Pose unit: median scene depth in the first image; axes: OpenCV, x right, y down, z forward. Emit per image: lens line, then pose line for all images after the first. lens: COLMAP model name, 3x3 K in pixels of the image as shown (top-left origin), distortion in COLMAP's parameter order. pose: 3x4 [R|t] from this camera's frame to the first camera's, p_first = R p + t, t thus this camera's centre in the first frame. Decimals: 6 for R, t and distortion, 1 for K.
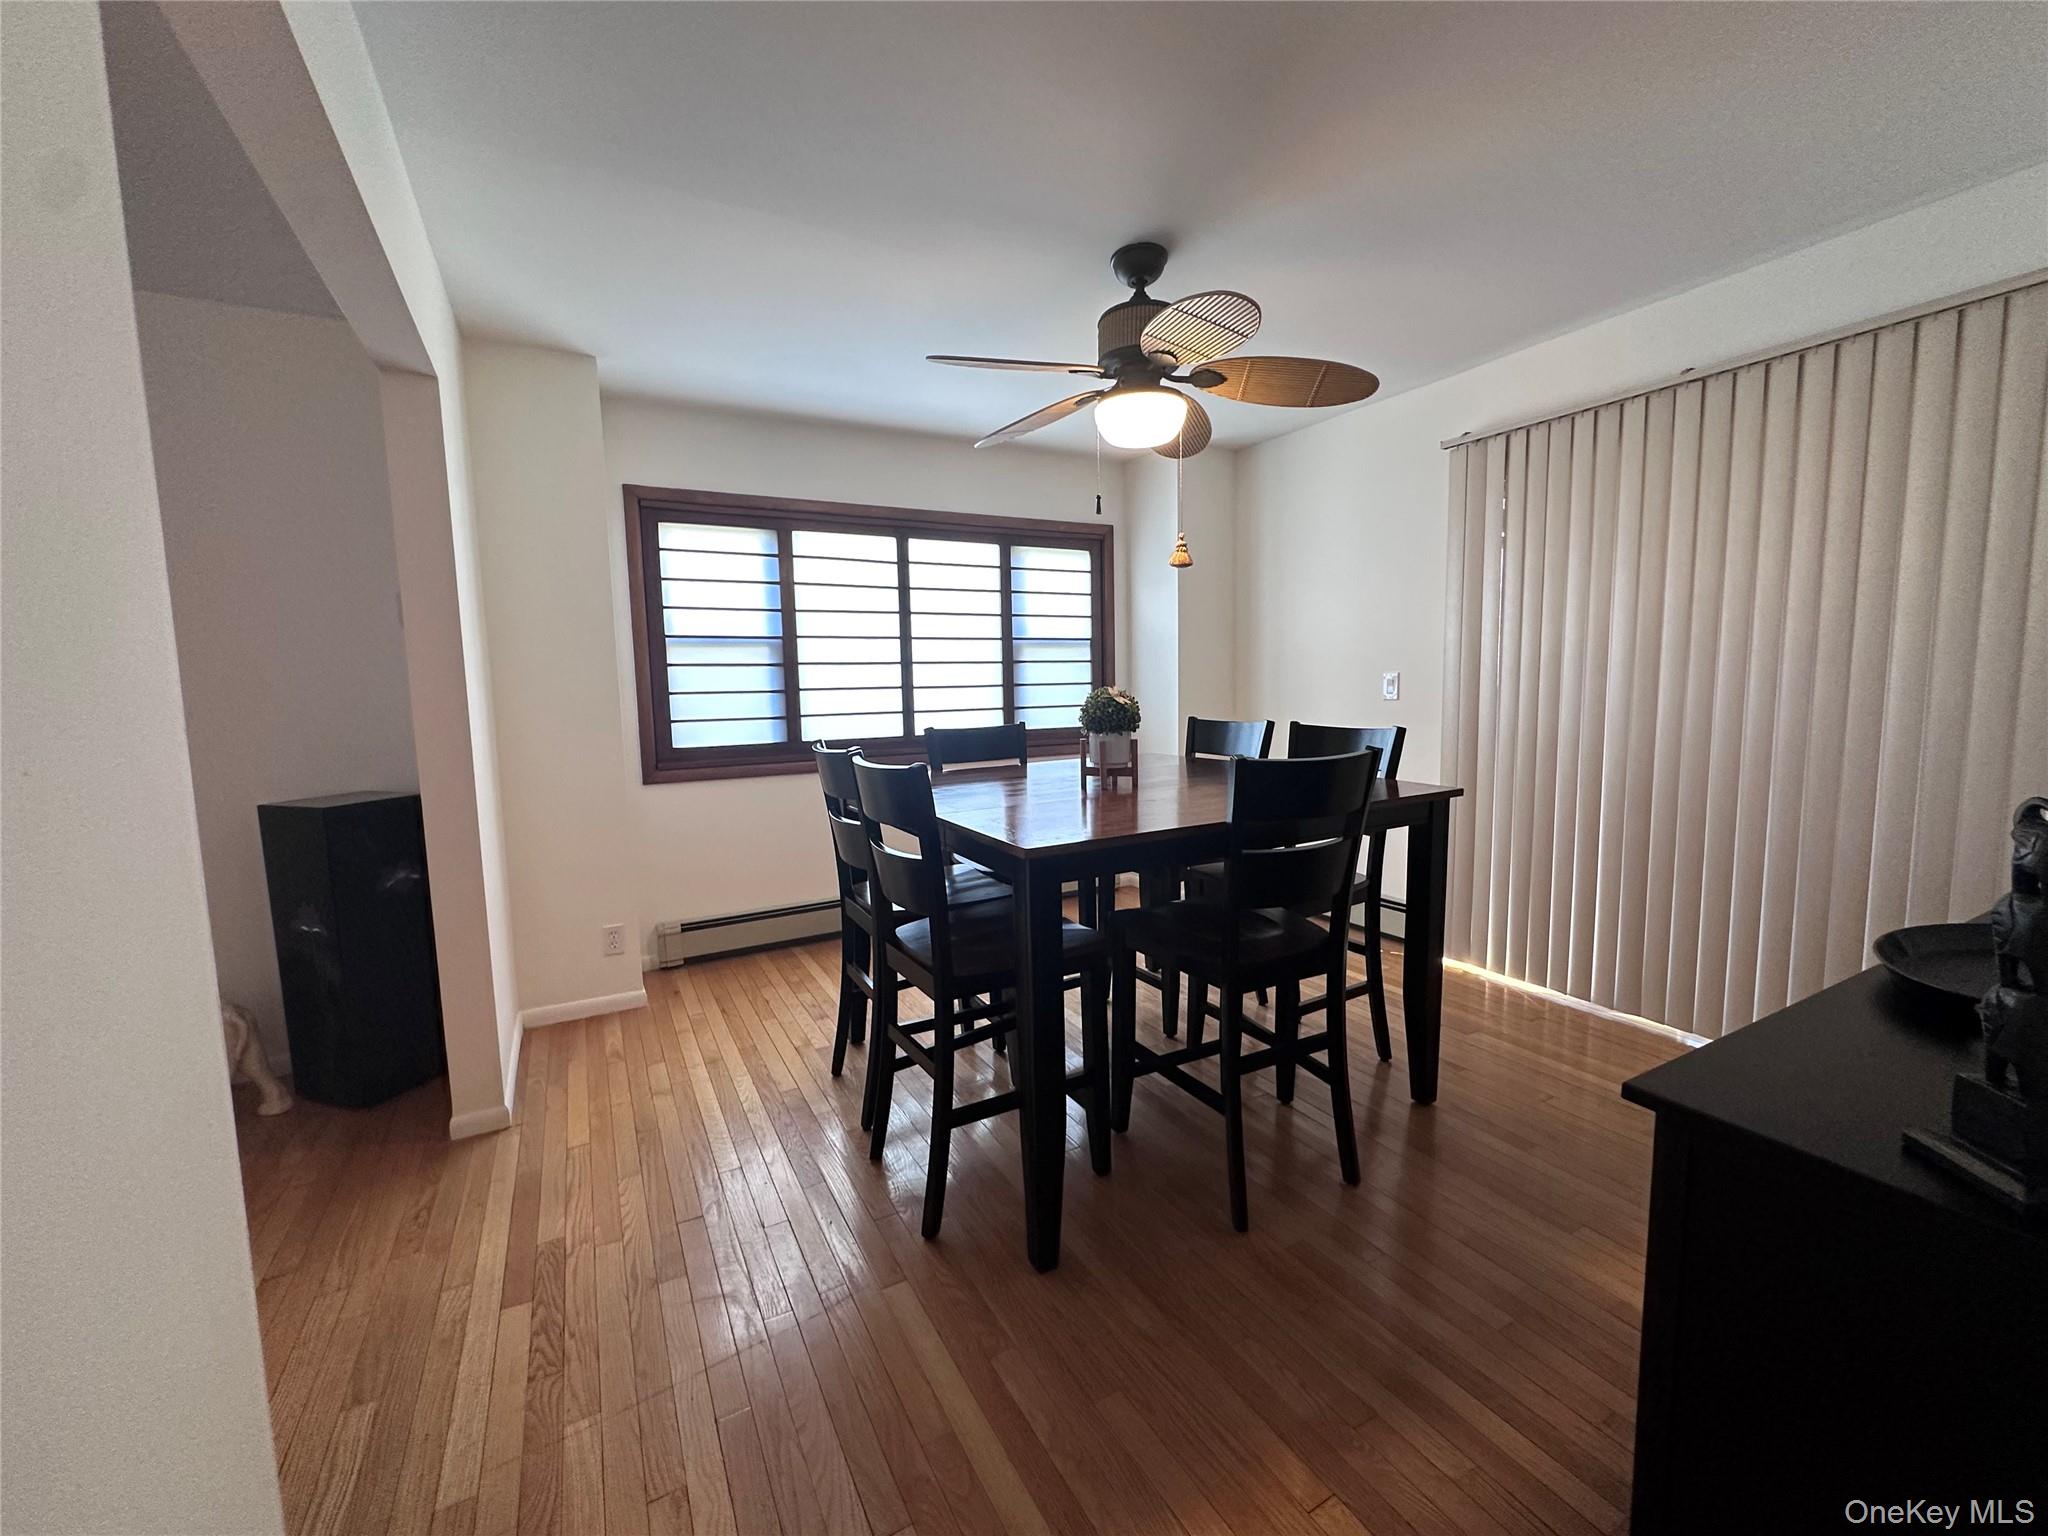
lens RADIAL K [[818.6, 0, 1023.0], [0, 818.6, 766.8], [0, 0, 1]] dist [-0.008082, 0.001911]
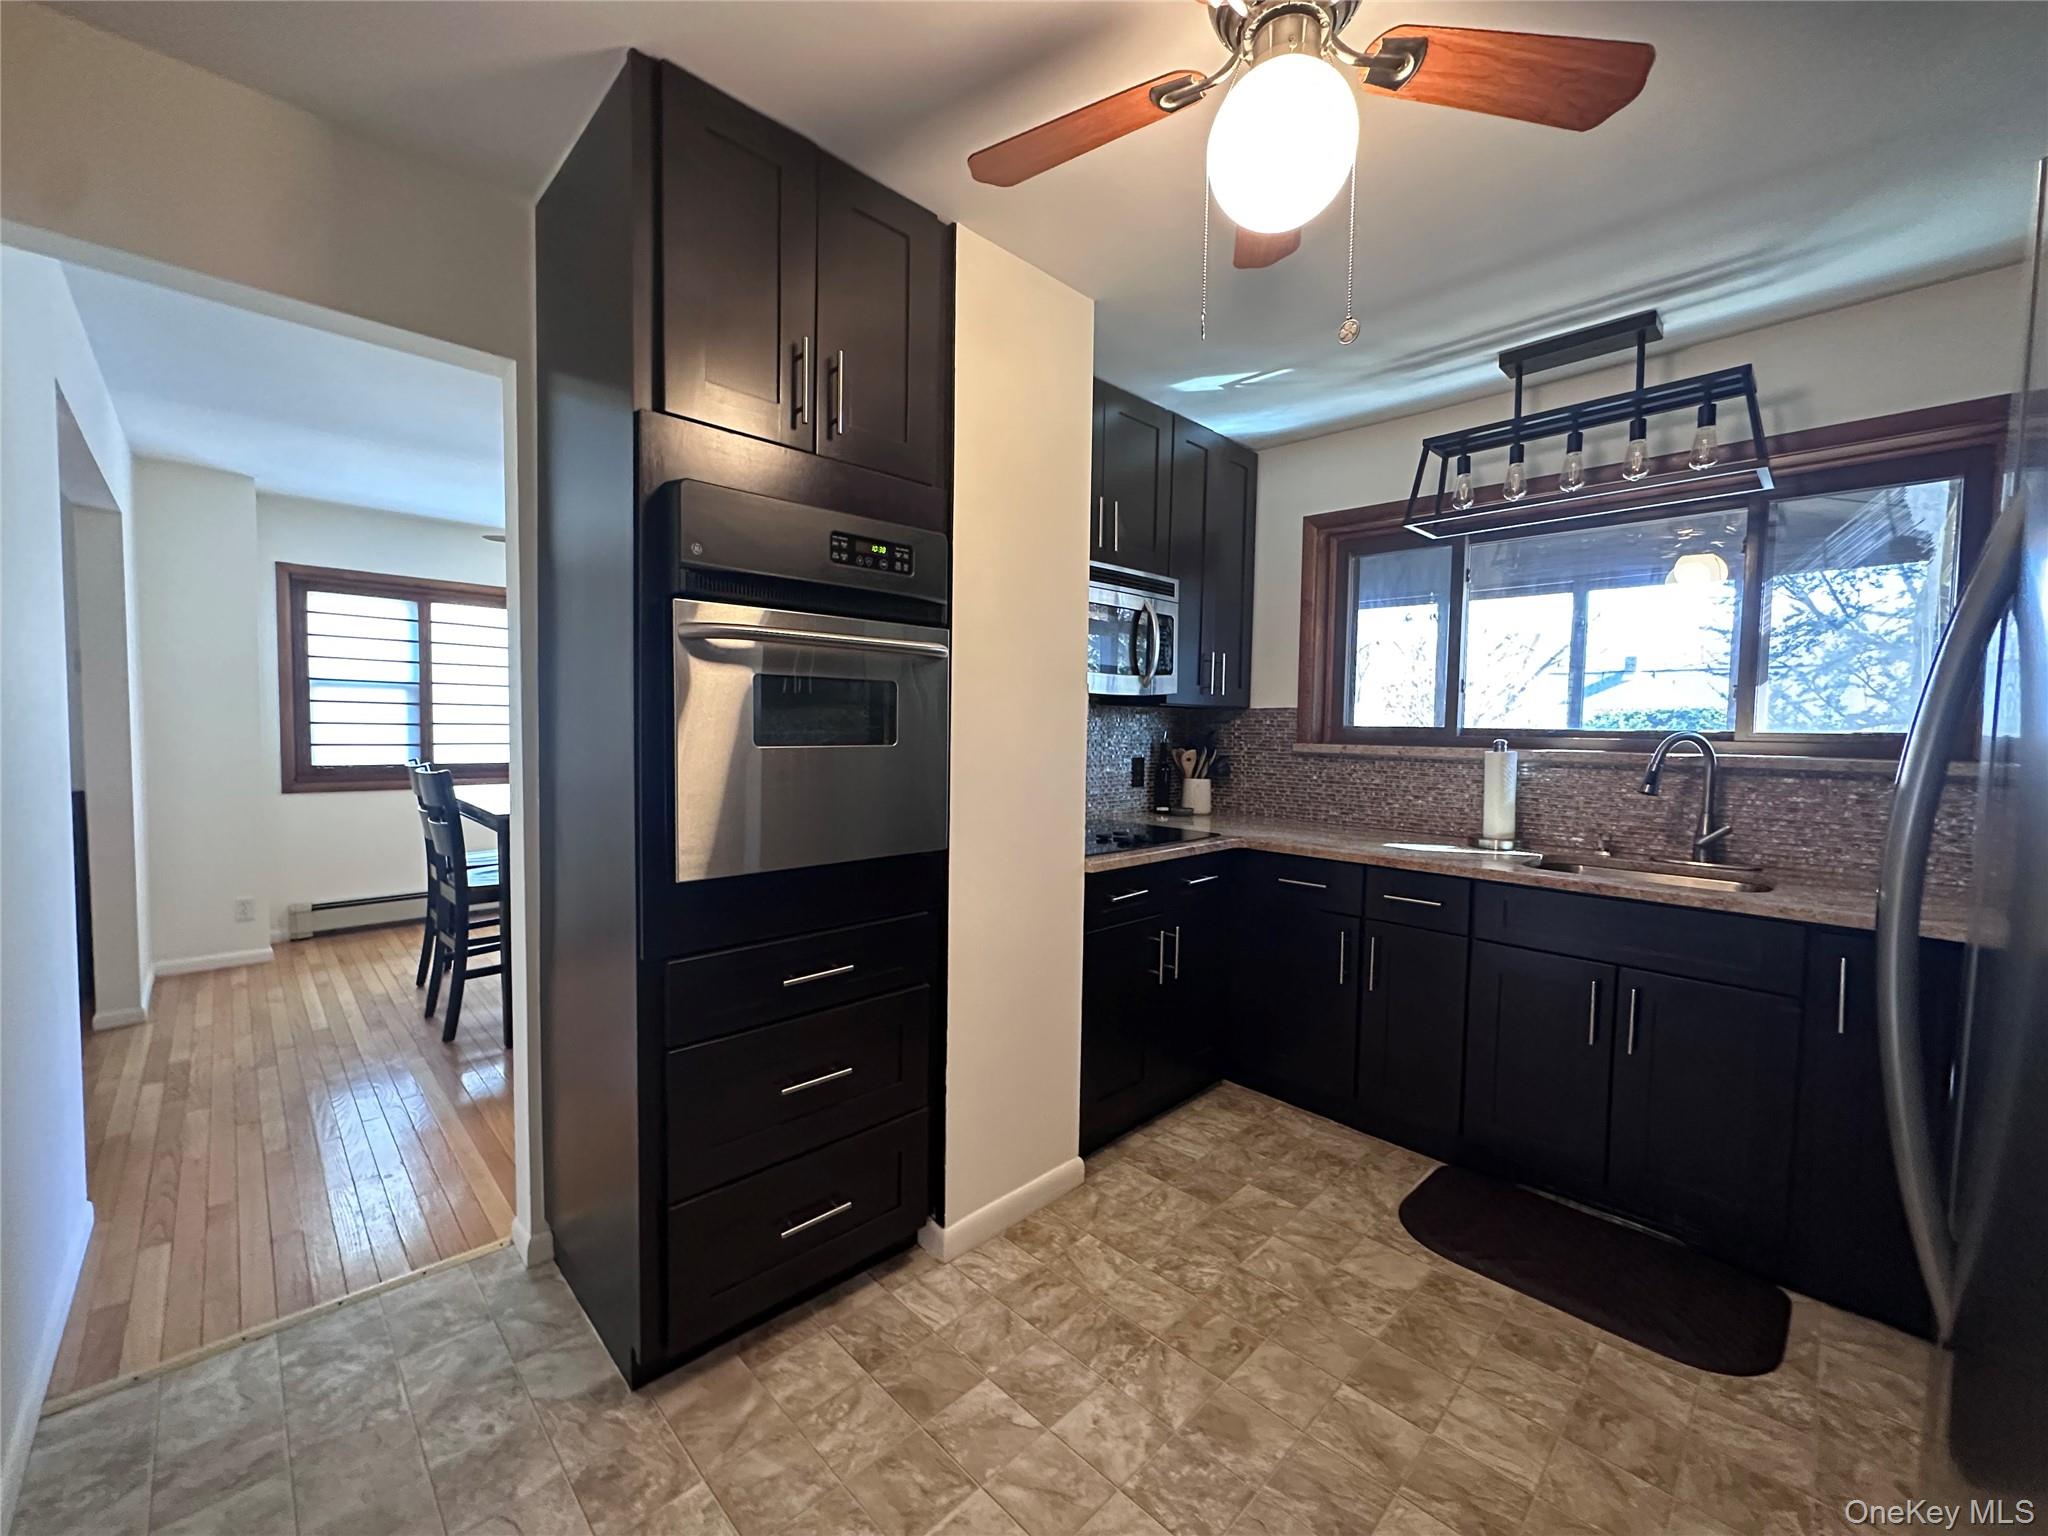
lens RADIAL K [[818.6, 0, 1023.0], [0, 818.6, 766.8], [0, 0, 1]] dist [-0.008082, 0.001911]
pose [[0.962018, 0.022028, 0.272096, 0.424847], [-0.008455, 0.998665, -0.050955, 0.049215], [-0.272855, 0.046719, 0.960920, -0.757617]]
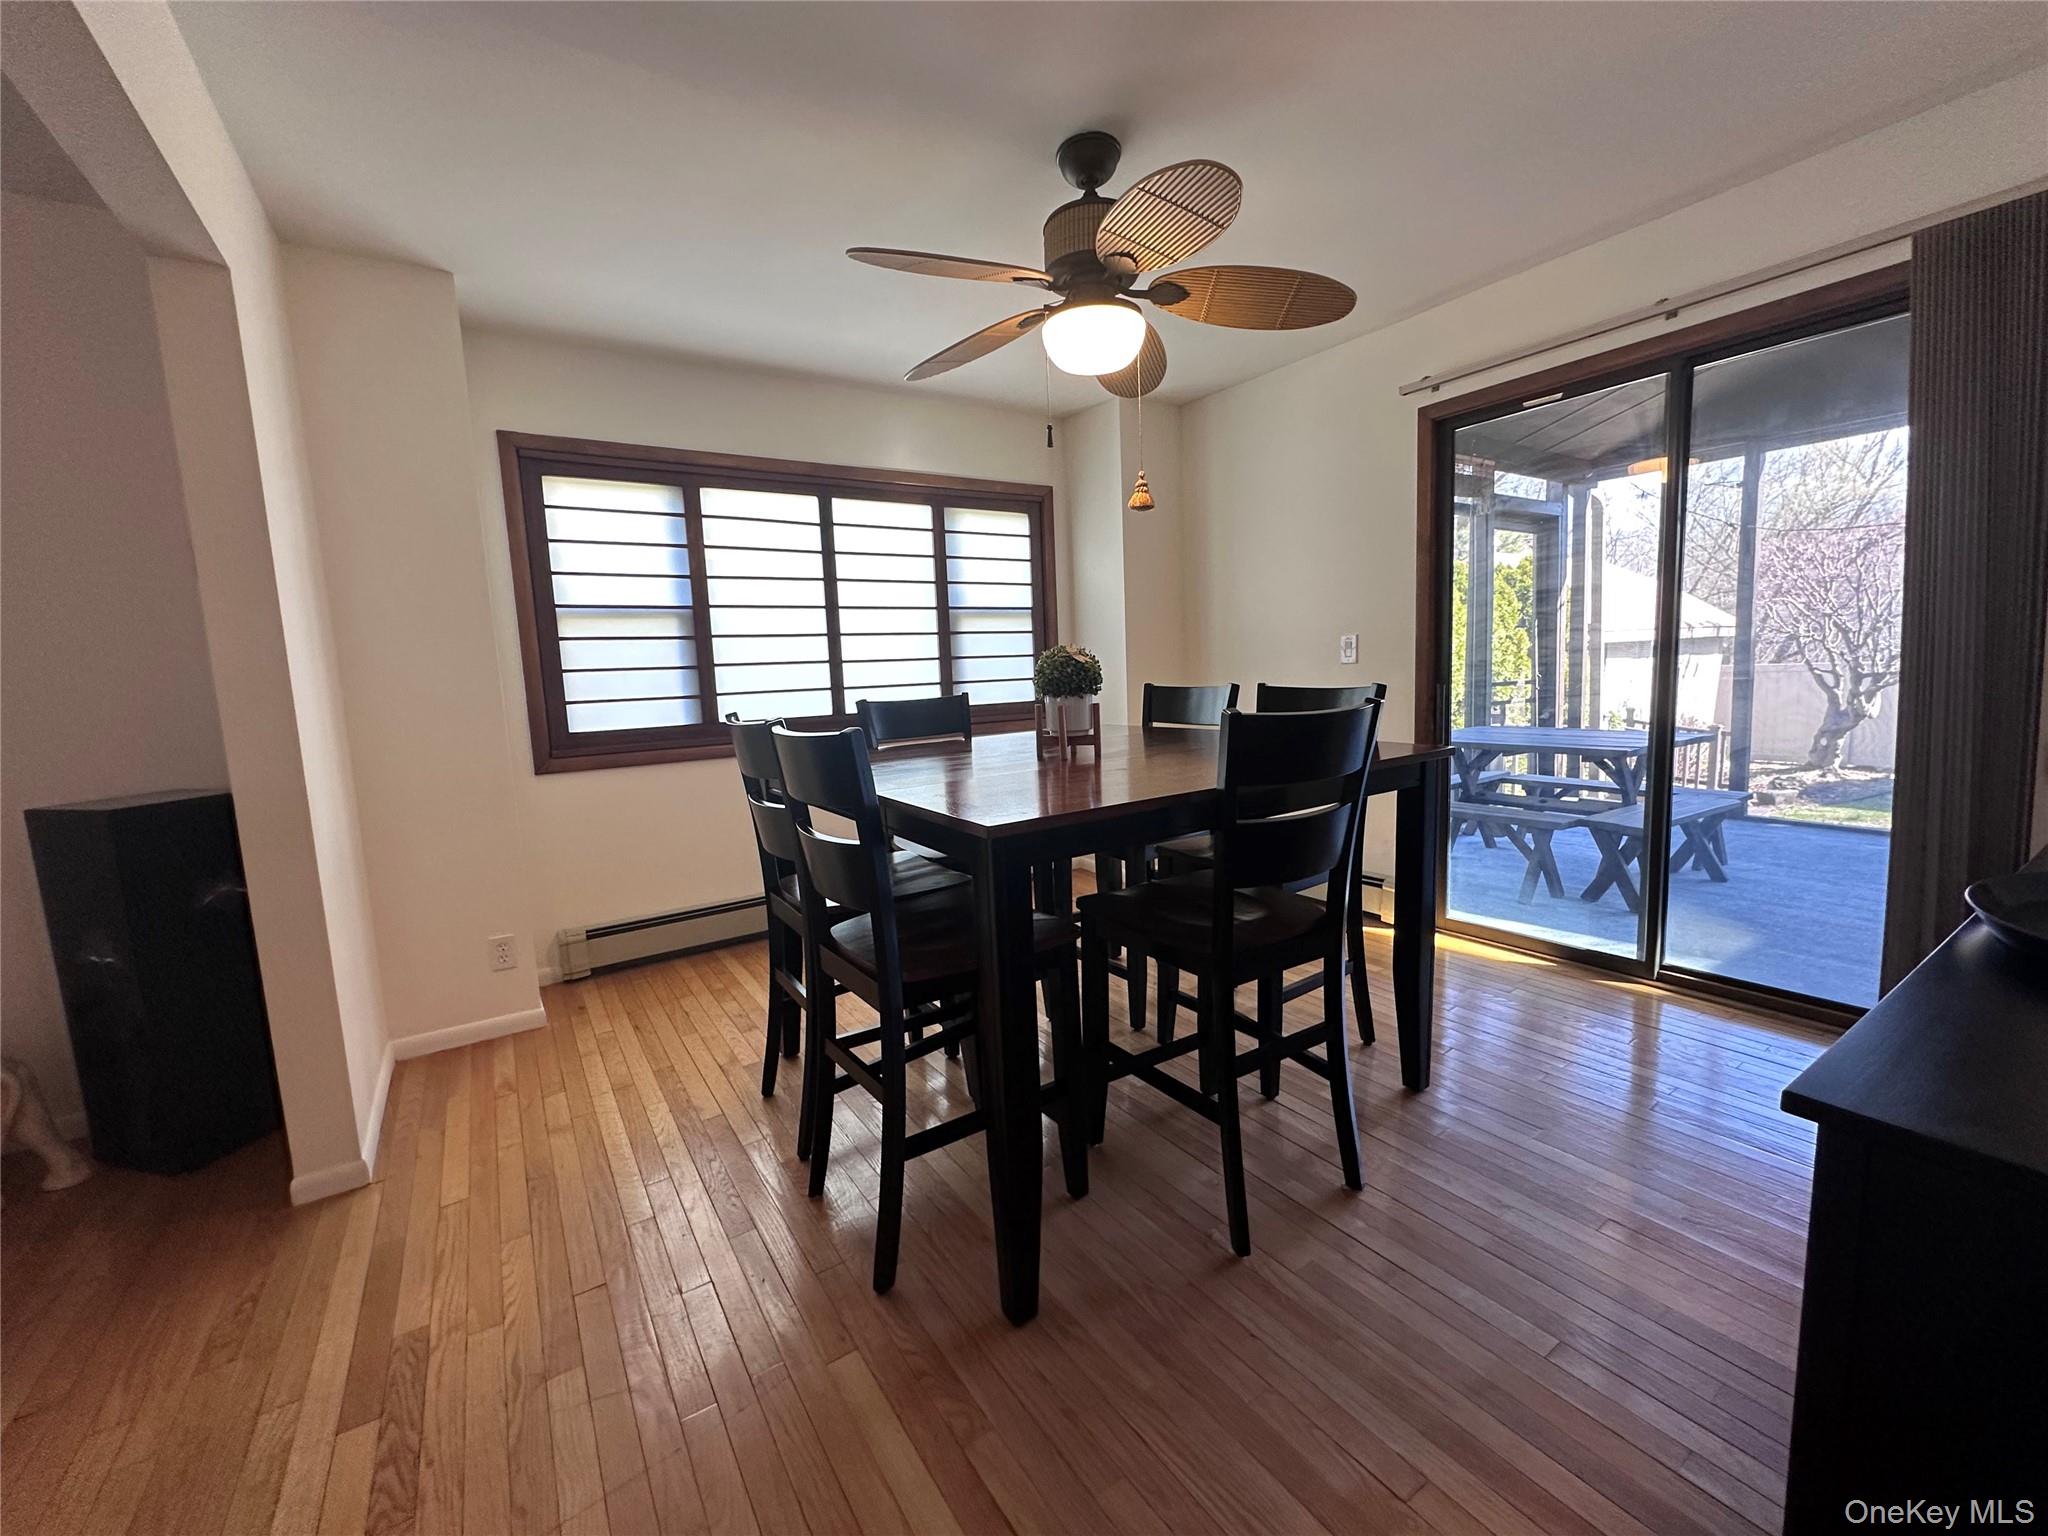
lens RADIAL K [[818.6, 0, 1023.0], [0, 818.6, 766.8], [0, 0, 1]] dist [-0.008082, 0.001911]
pose [[0.996261, -0.028887, 0.081421, -0.016777], [0.027547, 0.999467, 0.017538, 0.016905], [-0.081884, -0.015230, 0.996526, 0.112330]]
